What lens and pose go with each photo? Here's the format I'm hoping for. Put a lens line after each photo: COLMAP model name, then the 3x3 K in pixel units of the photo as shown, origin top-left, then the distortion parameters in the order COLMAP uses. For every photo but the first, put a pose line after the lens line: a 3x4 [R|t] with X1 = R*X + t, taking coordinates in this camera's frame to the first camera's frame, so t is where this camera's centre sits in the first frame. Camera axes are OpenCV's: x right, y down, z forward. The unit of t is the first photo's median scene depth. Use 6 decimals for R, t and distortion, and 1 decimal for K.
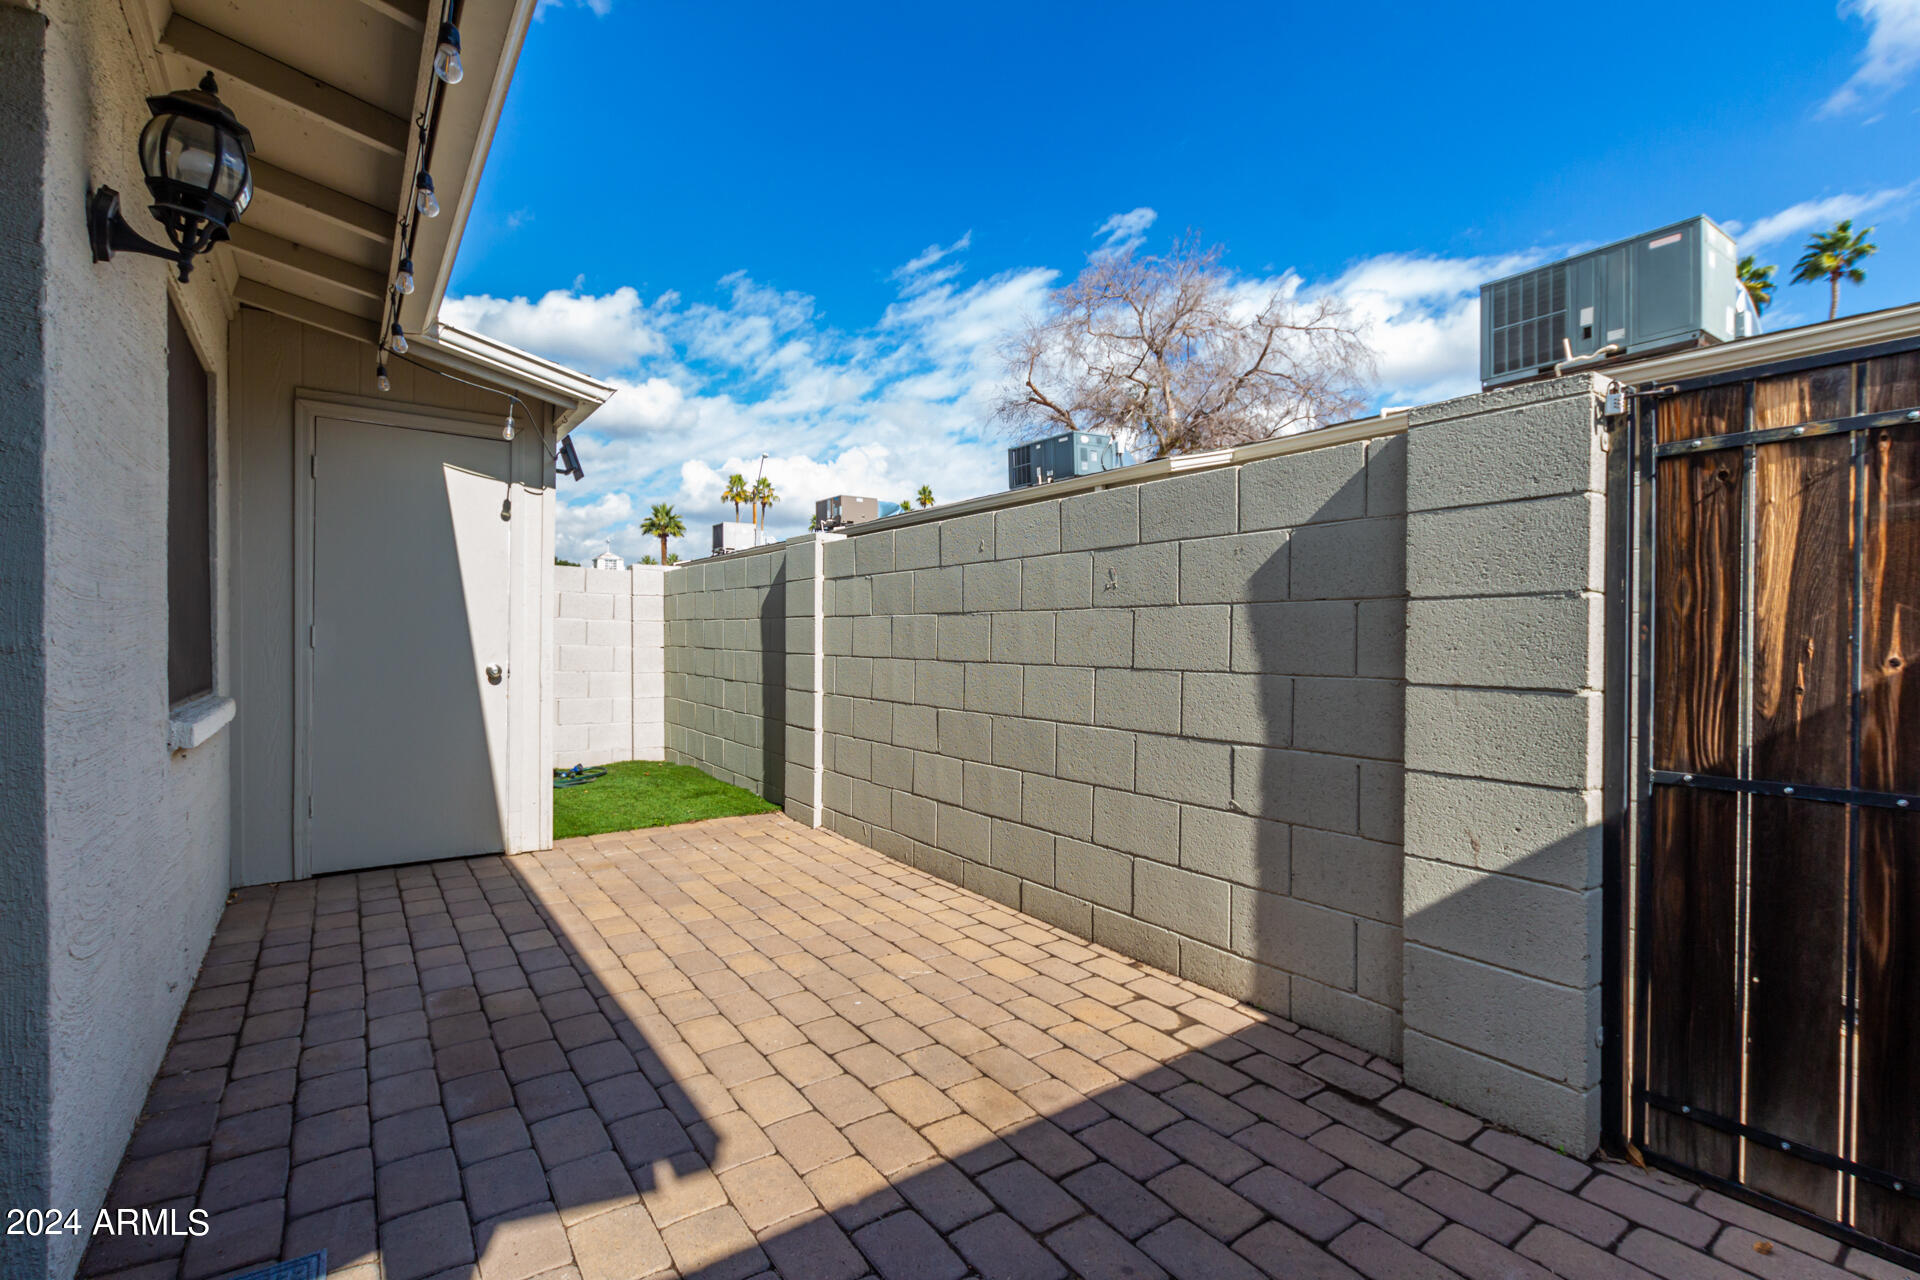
lens RADIAL K [[873.3, 0, 966.6], [0, 873.3, 648.1], [0, 0, 1]] dist [0.001031, -0.000622]
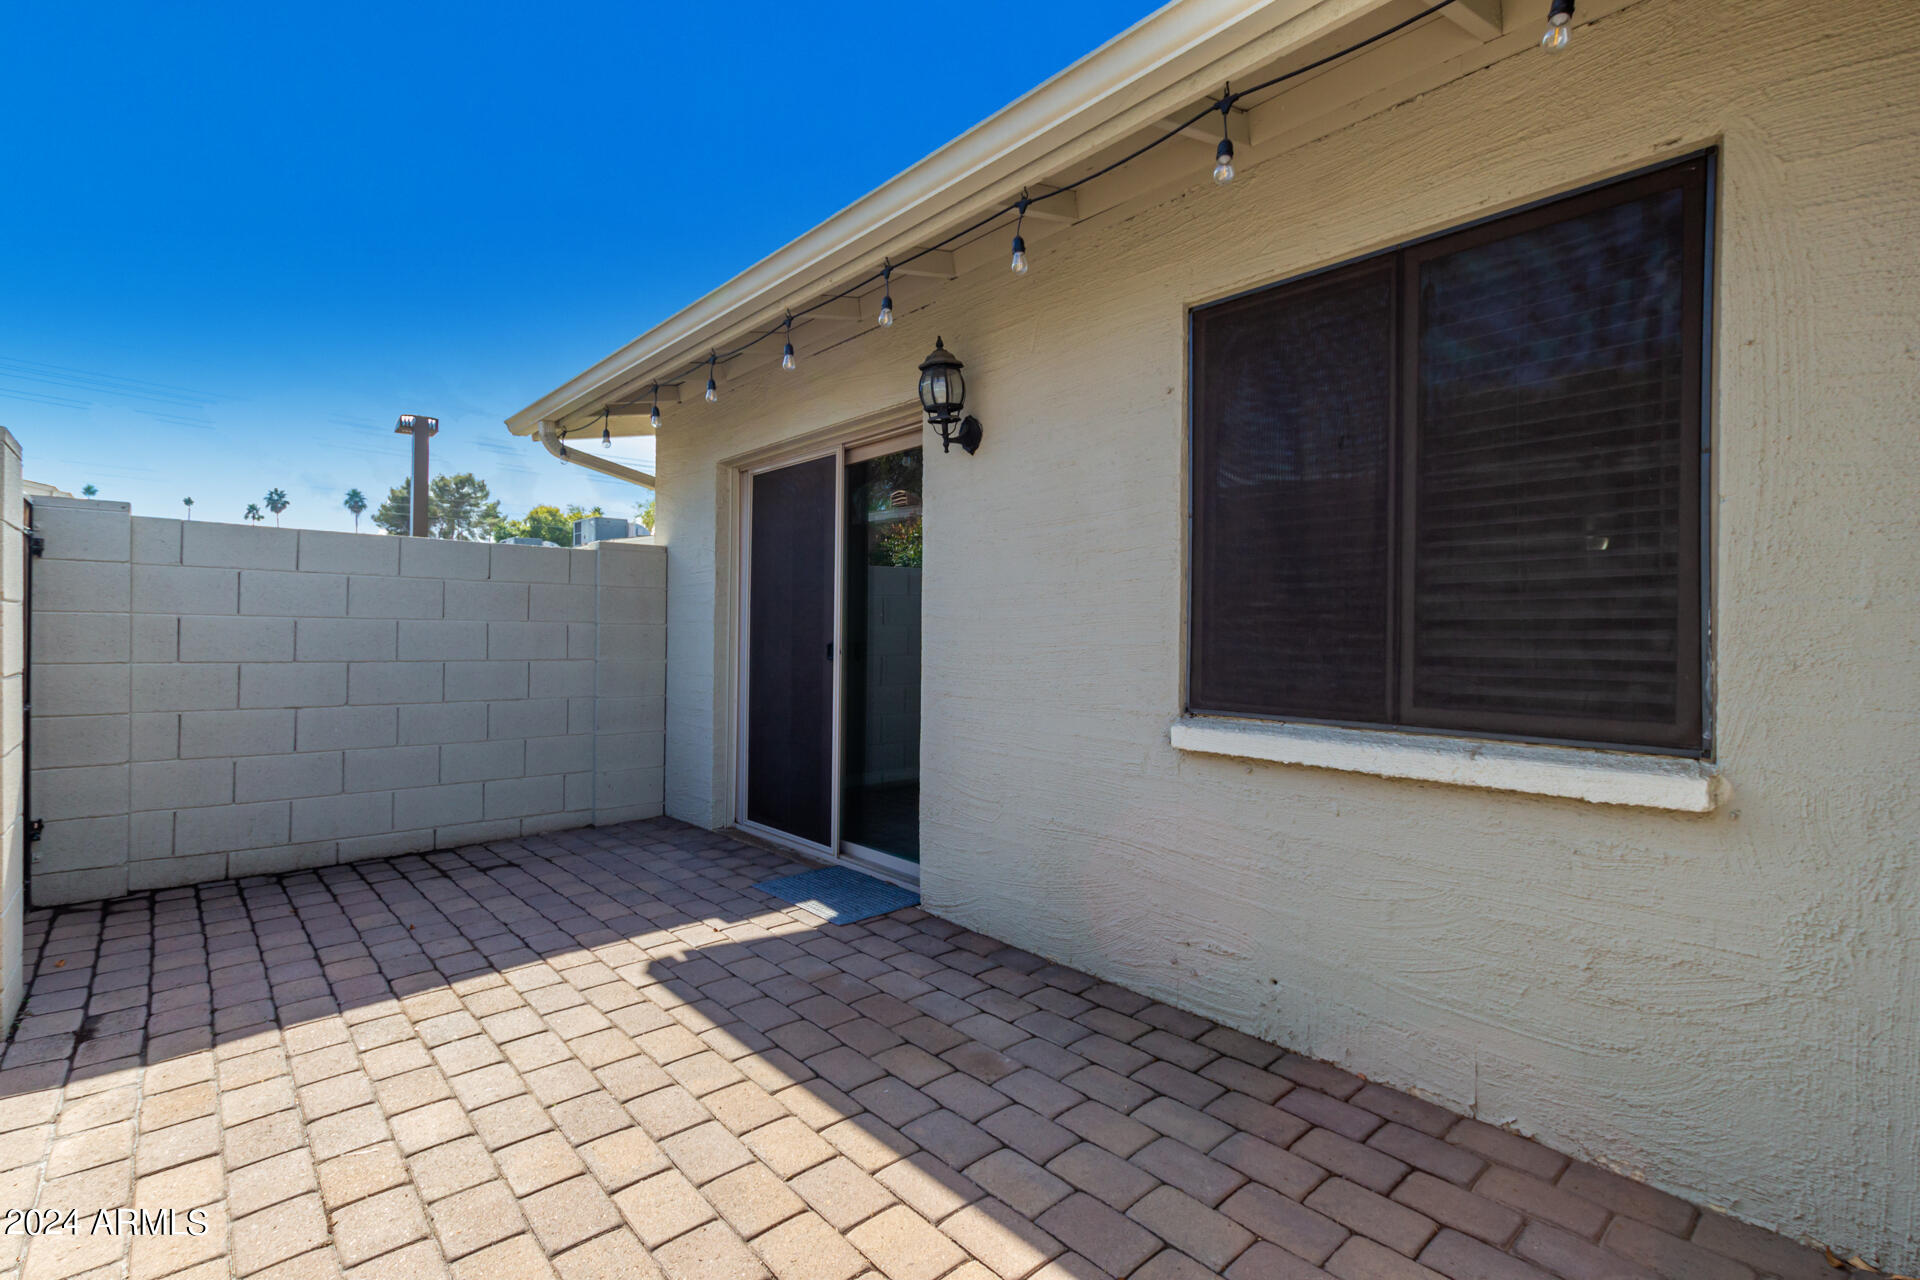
lens RADIAL K [[873.3, 0, 963.2], [0, 873.3, 630.2], [0, 0, 1]] dist [0.001031, -0.000622]
pose [[-0.994034, -0.007582, -0.108806, -0.507512], [-0.009219, 0.999852, 0.014552, -0.039539], [0.108680, 0.015469, -0.993956, 1.987817]]
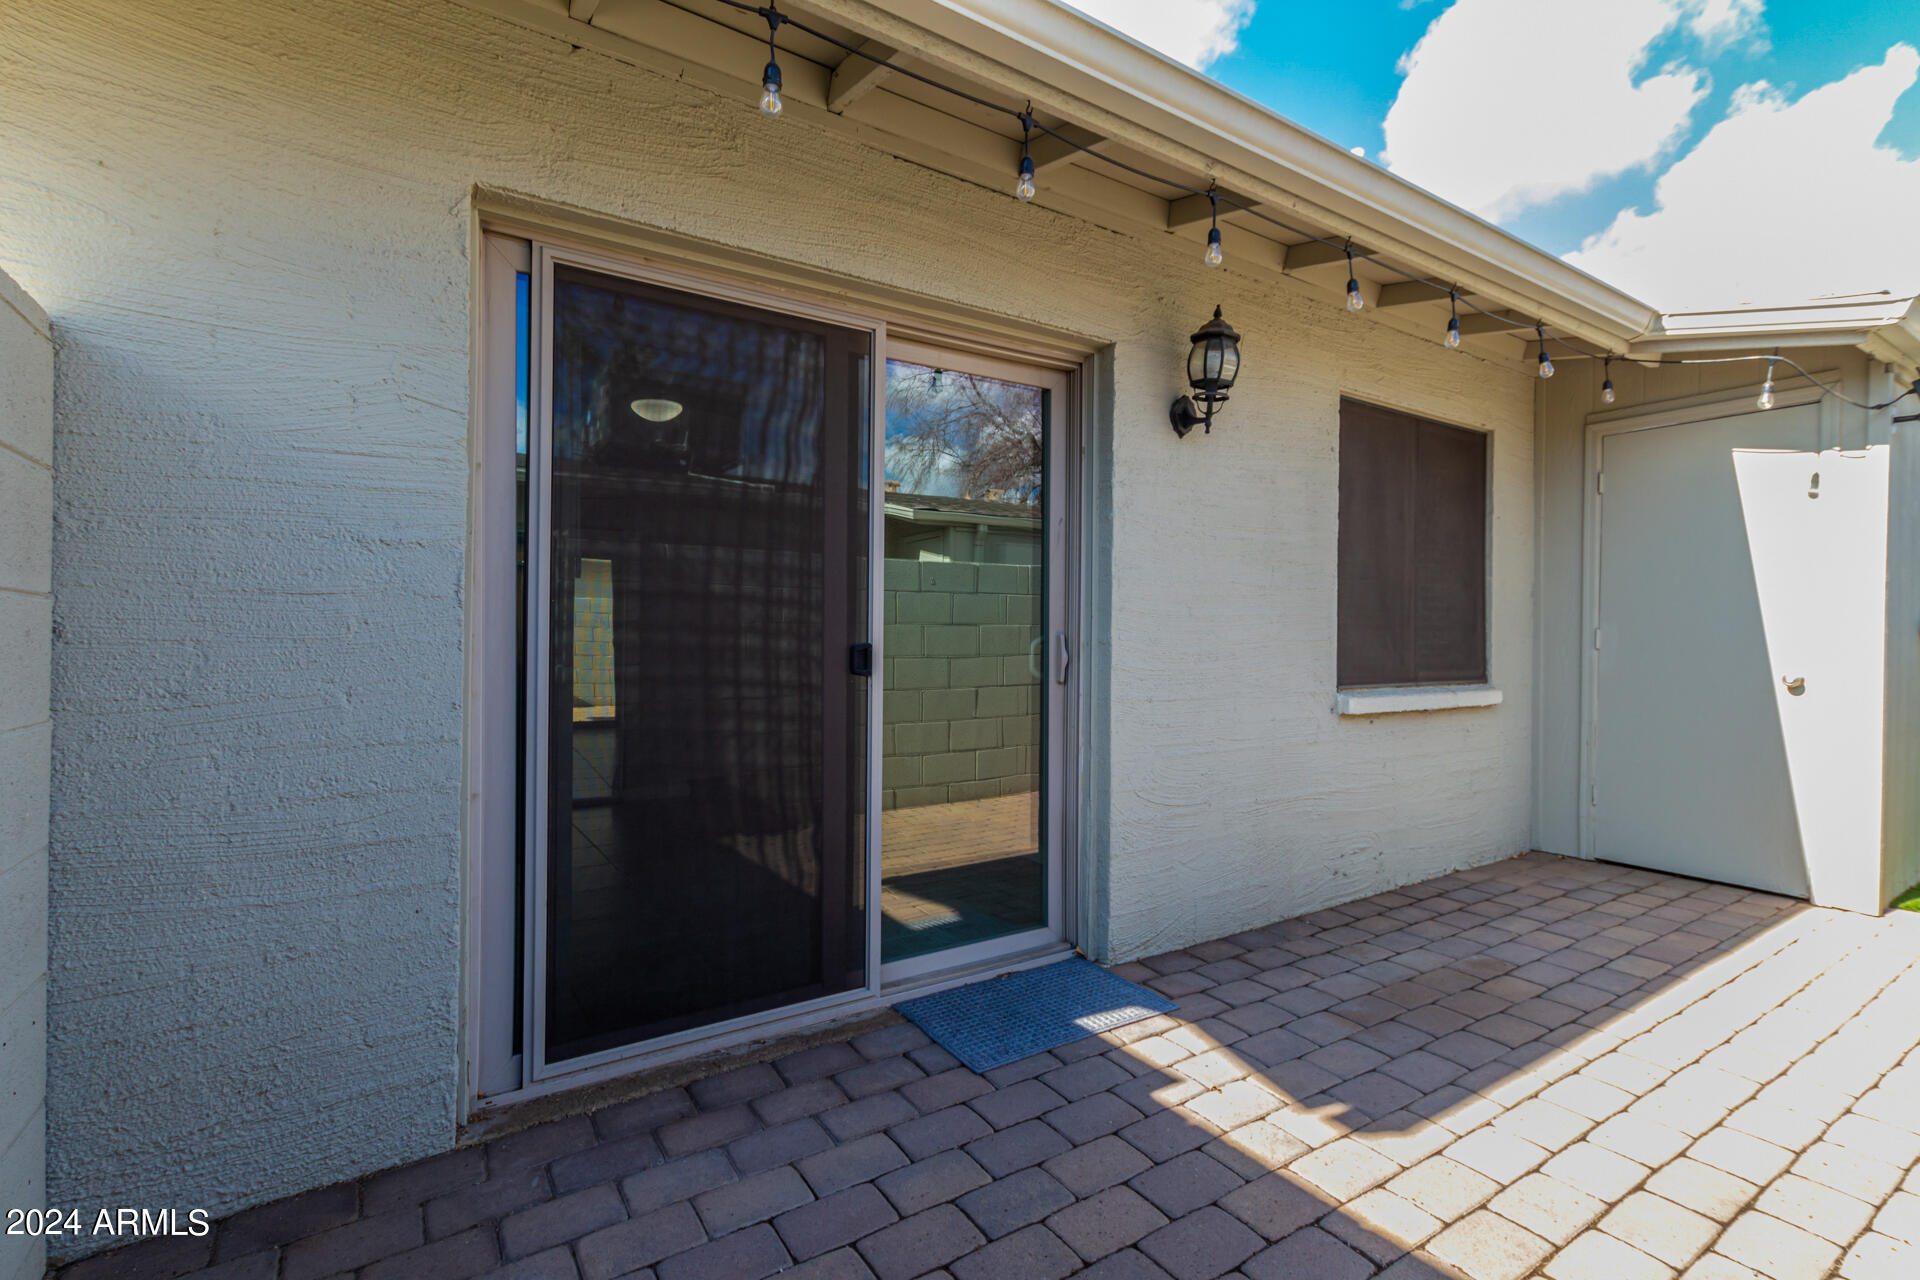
lens RADIAL K [[873.3, 0, 965.4], [0, 873.3, 639.0], [0, 0, 1]] dist [0.001031, -0.000622]
pose [[-0.050681, -0.002165, -0.998713, 0.591481], [-0.016920, 0.999856, -0.001309, 0.002386], [0.998572, 0.016832, -0.050711, 0.422131]]
